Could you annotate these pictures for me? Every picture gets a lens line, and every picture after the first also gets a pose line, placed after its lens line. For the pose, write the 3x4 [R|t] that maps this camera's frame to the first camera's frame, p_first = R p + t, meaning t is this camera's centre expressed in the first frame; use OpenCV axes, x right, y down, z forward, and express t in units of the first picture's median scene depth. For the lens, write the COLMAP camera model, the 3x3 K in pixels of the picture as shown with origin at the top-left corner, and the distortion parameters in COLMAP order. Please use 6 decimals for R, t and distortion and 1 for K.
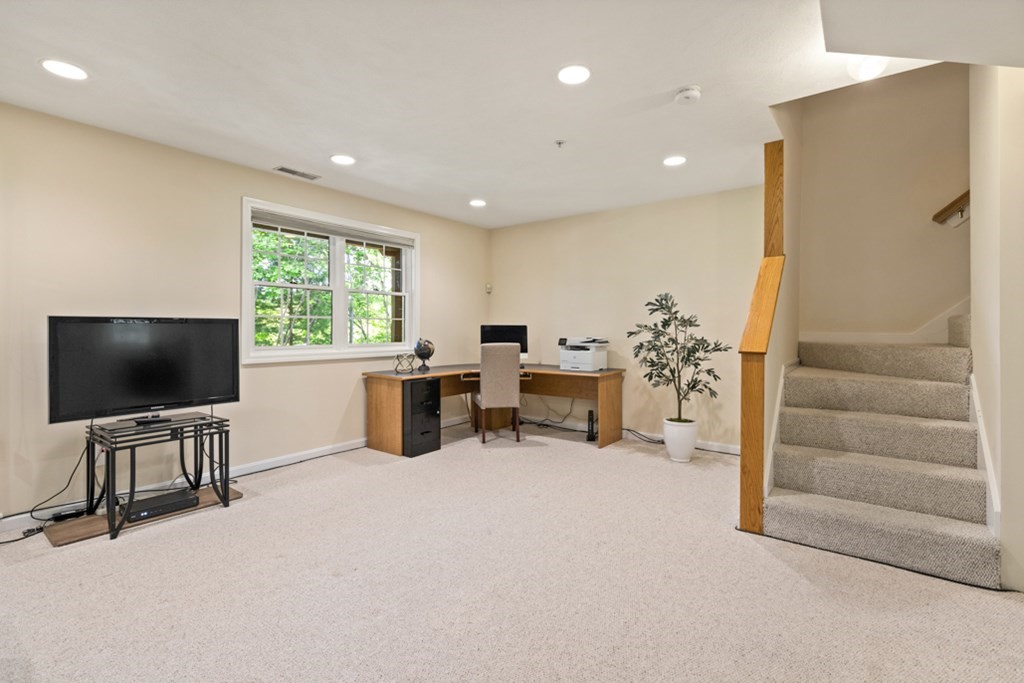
lens RADIAL K [[475.7, 0, 516.1], [0, 475.7, 320.5], [0, 0, 1]] dist [0.000006, -0.000285]
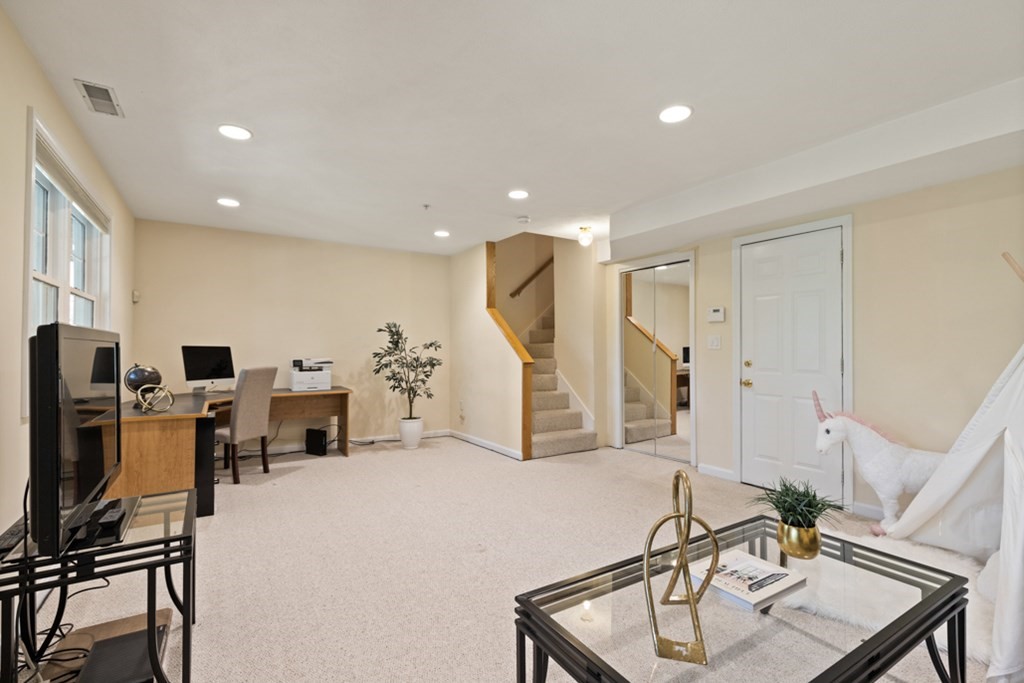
lens RADIAL K [[465.0, 0, 516.0], [0, 465.0, 328.3], [0, 0, 1]] dist [0.002286, 0.000227]
pose [[0.314832, 0.031087, 0.948638, -0.807603], [-0.019410, 0.999465, -0.026310, -0.014972], [-0.948949, -0.010130, 0.315267, 0.302515]]
